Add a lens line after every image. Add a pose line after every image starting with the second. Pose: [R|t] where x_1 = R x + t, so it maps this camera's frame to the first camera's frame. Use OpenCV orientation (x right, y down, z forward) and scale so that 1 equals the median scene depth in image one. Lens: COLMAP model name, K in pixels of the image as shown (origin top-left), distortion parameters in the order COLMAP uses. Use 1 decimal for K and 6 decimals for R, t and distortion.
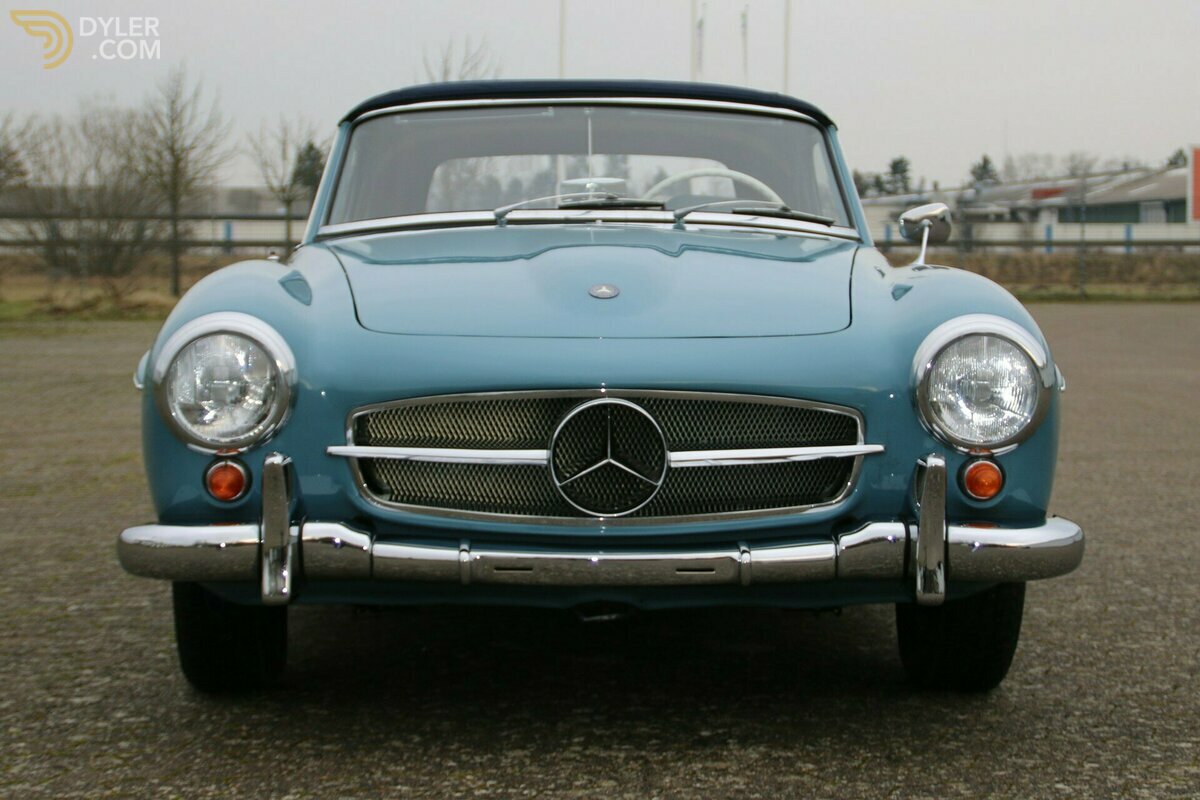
lens RADIAL K [[1950.1, 0, 600.0], [0, 1950.1, 400.0], [0, 0, 1]] dist [0.045305, 0.160775]
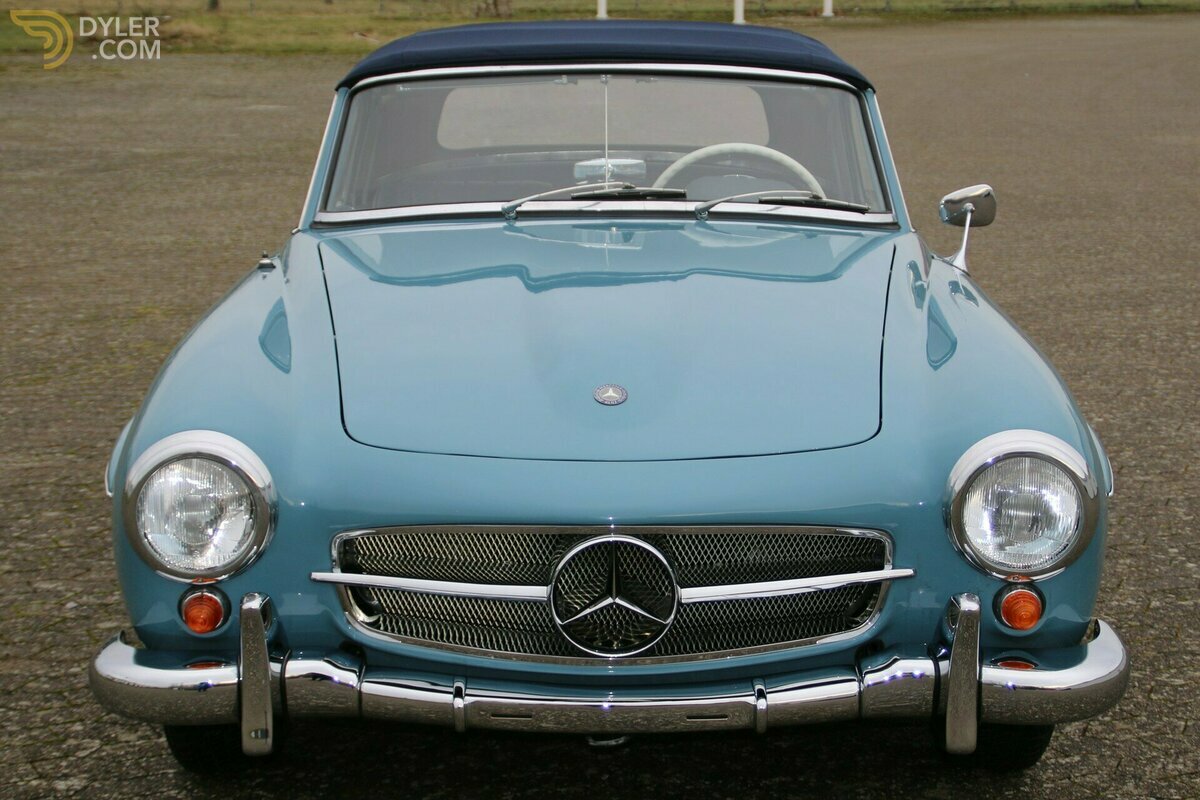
lens RADIAL K [[1950.1, 0, 600.0], [0, 1950.1, 400.0], [0, 0, 1]] dist [0.045305, 0.160775]
pose [[0.999791, 0.001536, -0.020372, 0.016008], [0.001202, 0.991019, 0.133713, -0.180210], [0.020394, -0.133710, 0.990811, 0.094309]]
